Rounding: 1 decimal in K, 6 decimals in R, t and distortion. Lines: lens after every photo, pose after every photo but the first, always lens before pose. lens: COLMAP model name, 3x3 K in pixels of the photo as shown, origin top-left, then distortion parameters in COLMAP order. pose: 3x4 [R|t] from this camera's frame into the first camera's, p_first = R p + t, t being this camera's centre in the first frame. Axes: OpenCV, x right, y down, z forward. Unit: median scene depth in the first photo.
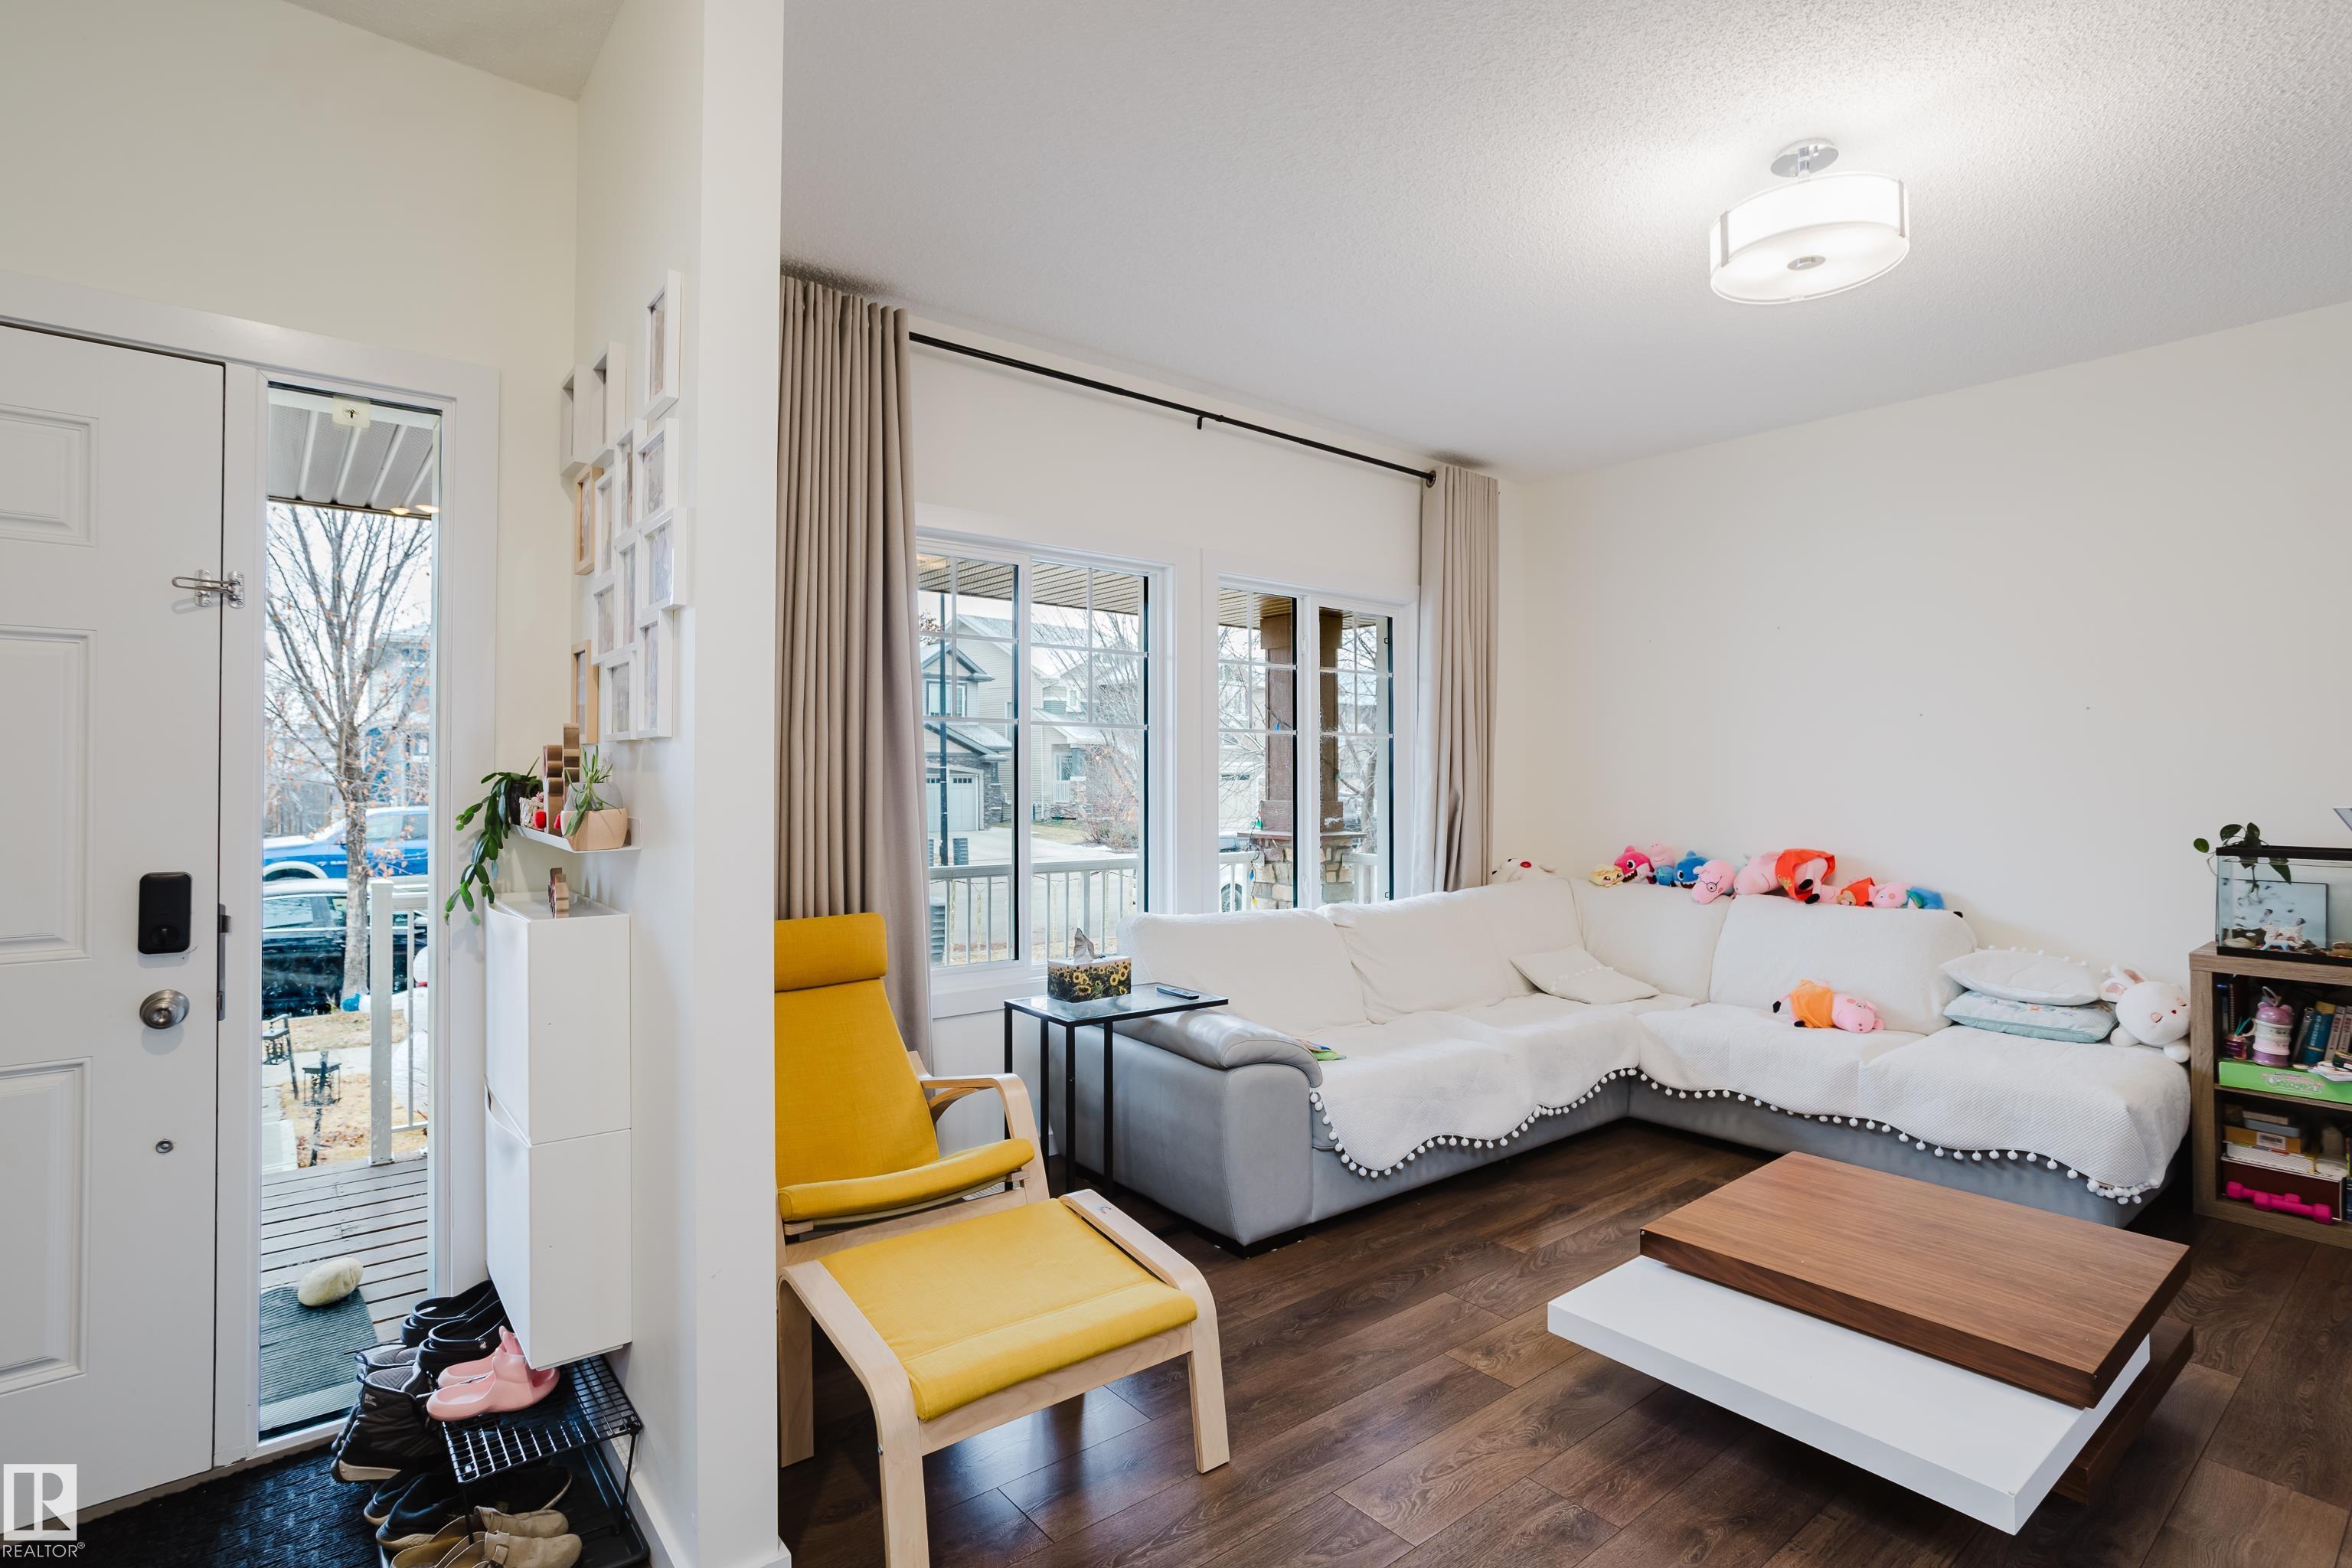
lens RADIAL K [[1127.9, 0, 1179.5], [0, 1127.9, 762.8], [0, 0, 1]] dist [-0.008588, 0.002144]
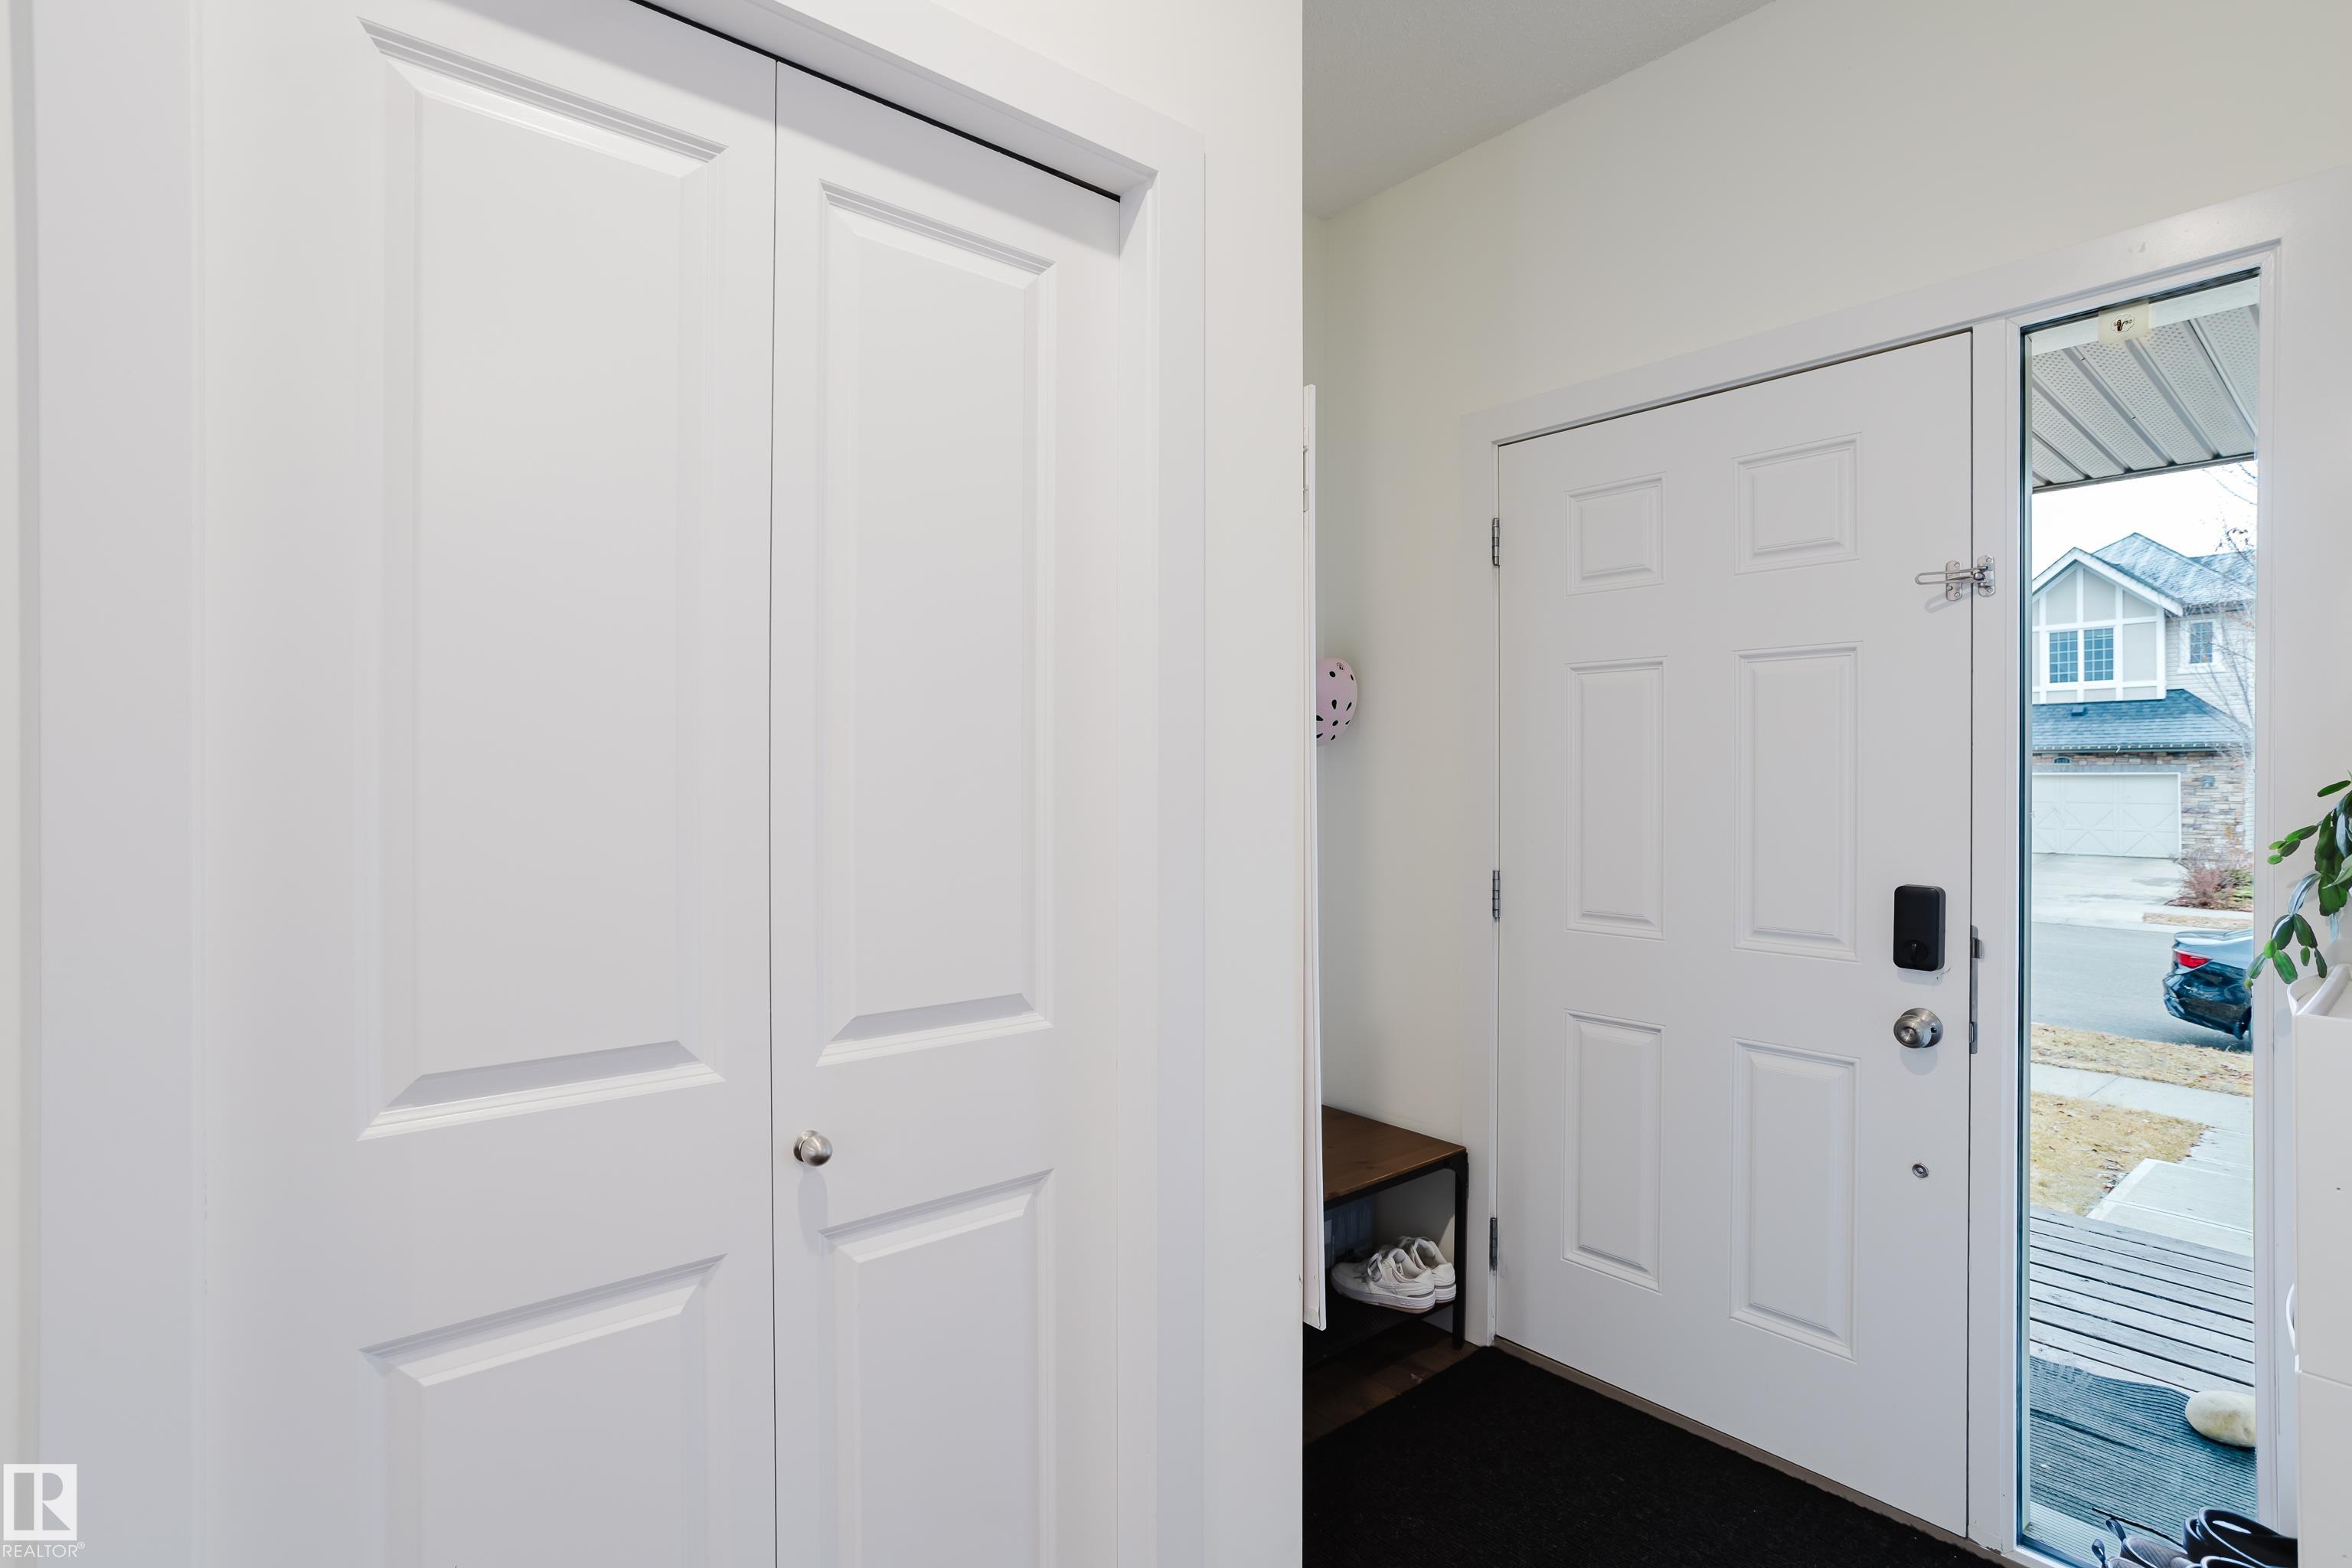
lens RADIAL K [[1144.7, 0, 1151.9], [0, 1144.7, 789.4], [0, 0, 1]] dist [-0.046298, 0.026529]
pose [[0.021451, 0.005981, -0.999752, 0.027449], [0.007873, 0.999950, 0.006151, 0.003293], [0.999739, -0.008003, 0.021403, 0.218596]]
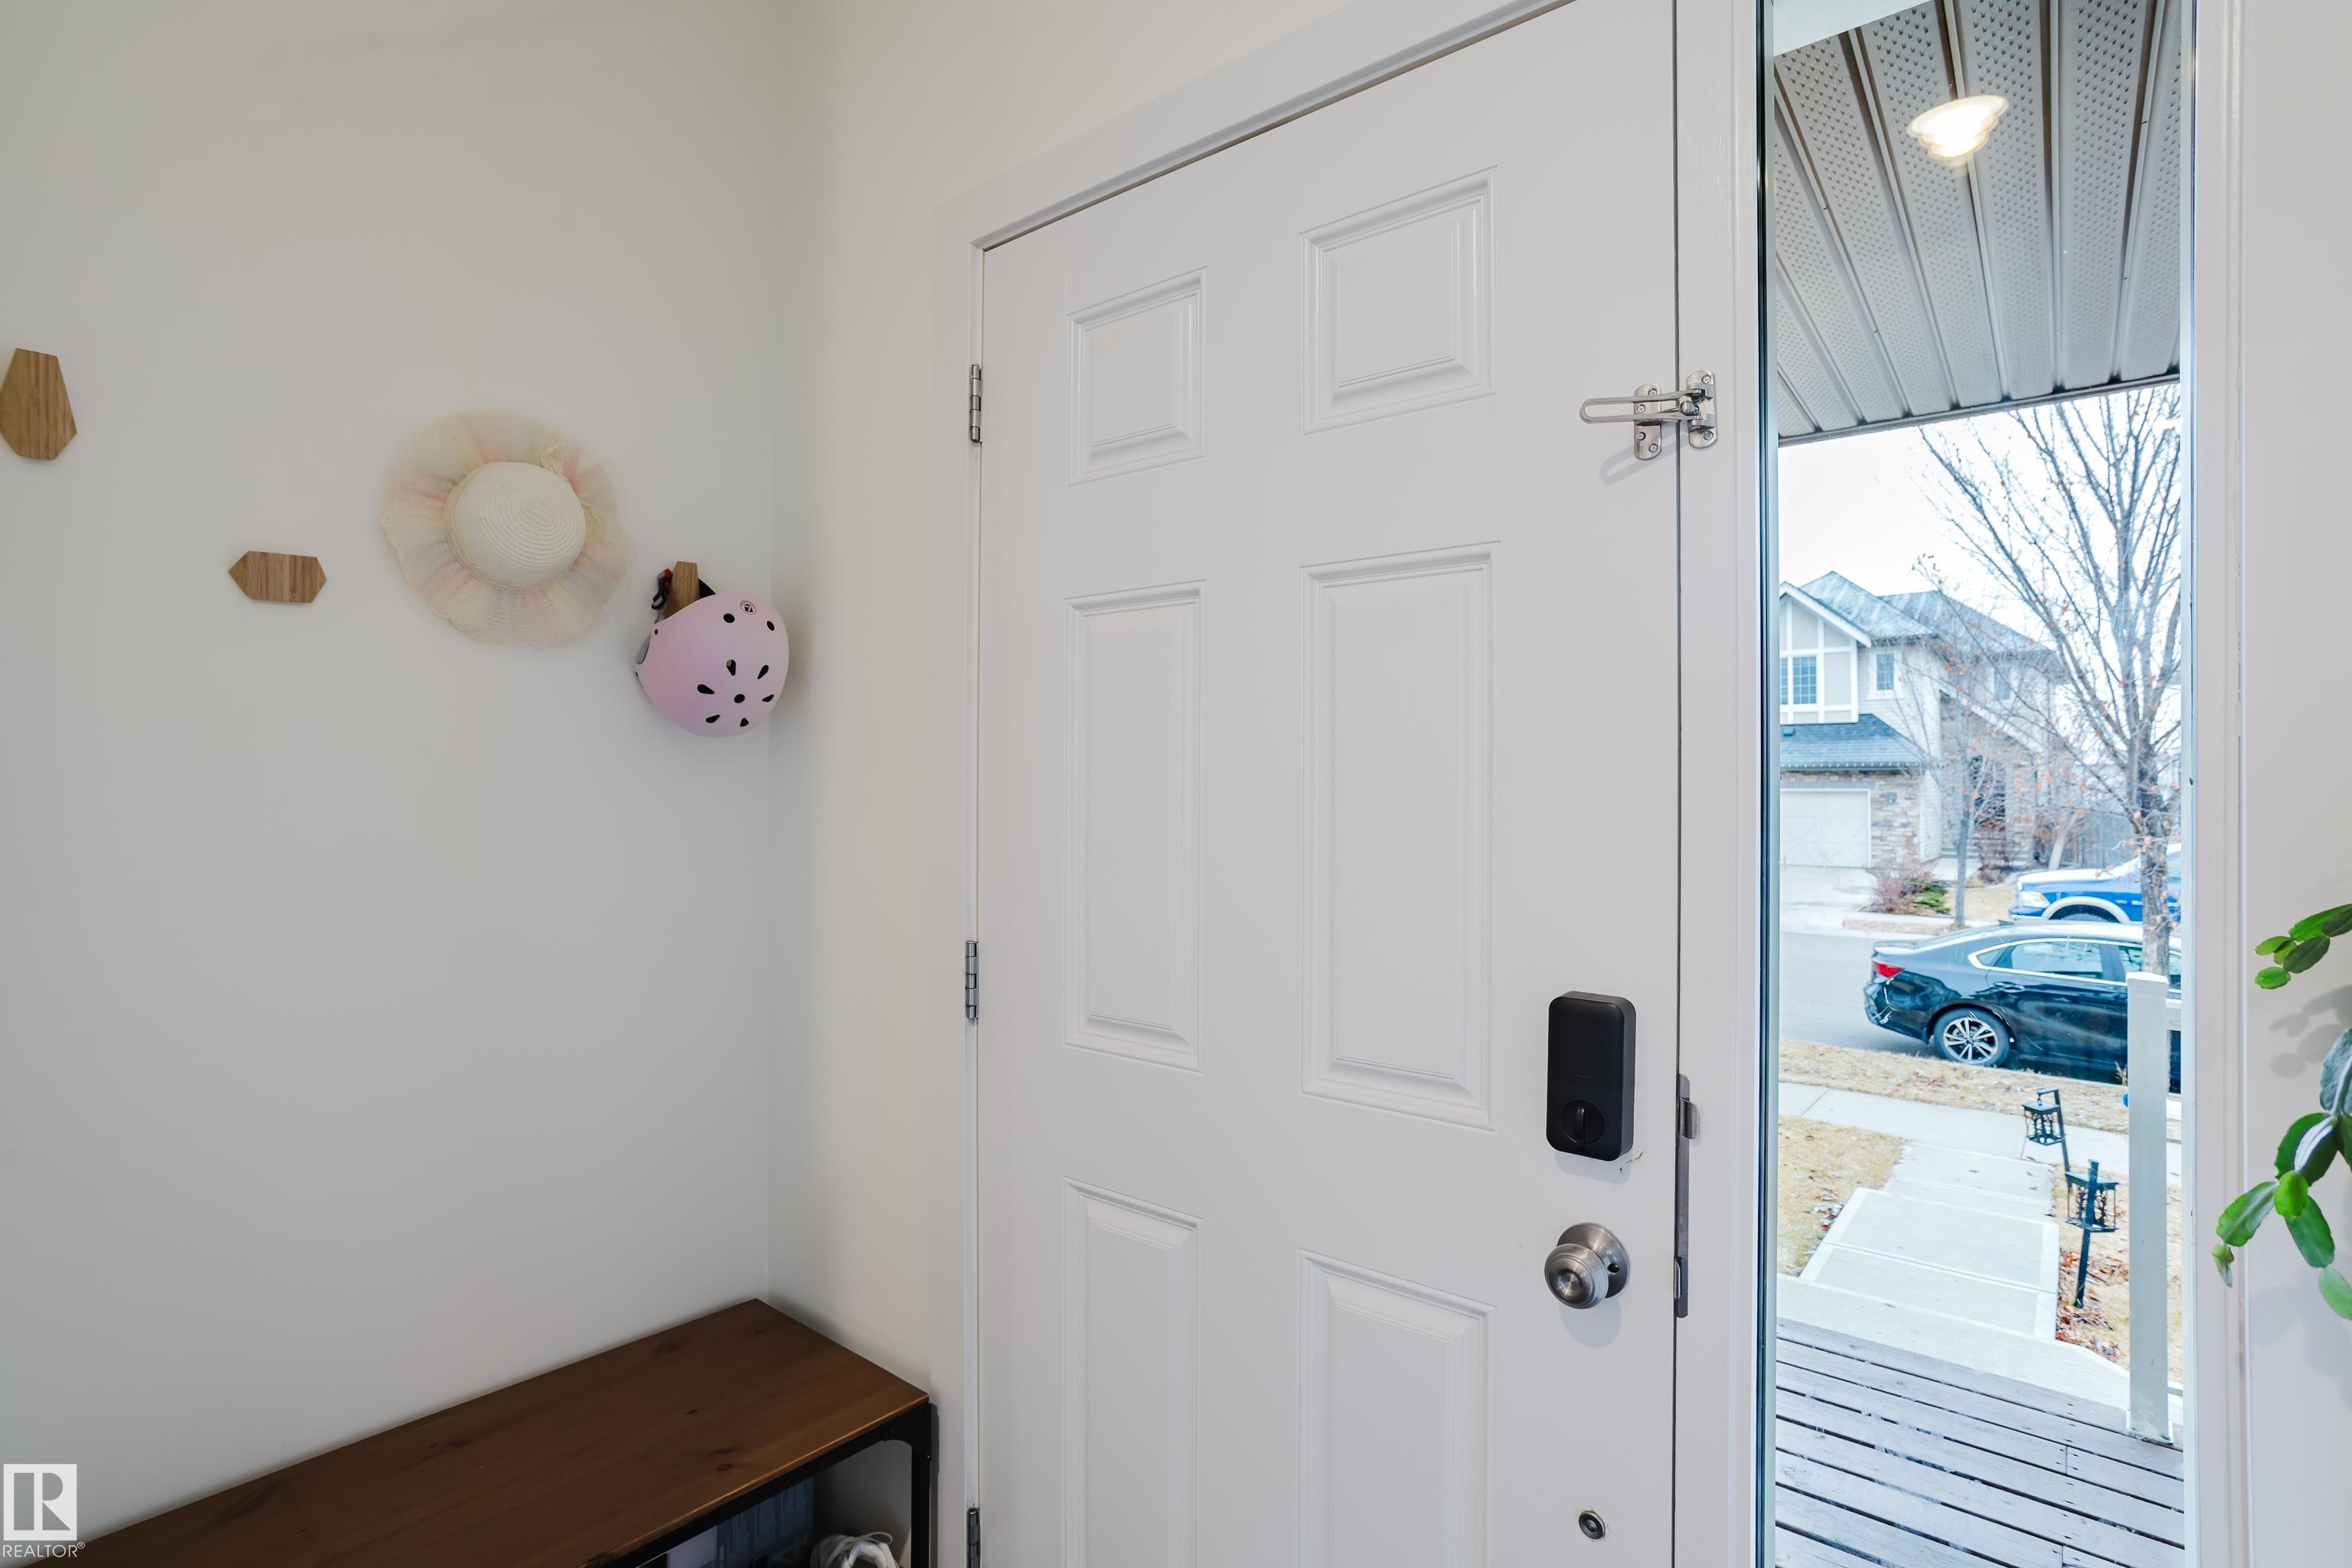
lens RADIAL K [[1144.7, 0, 1151.9], [0, 1144.7, 789.4], [0, 0, 1]] dist [-0.046298, 0.026529]
pose [[0.198950, -0.003789, -0.980002, -0.295525], [0.002847, 0.999991, -0.003289, 0.003657], [0.980005, -0.002136, 0.198959, 0.471836]]
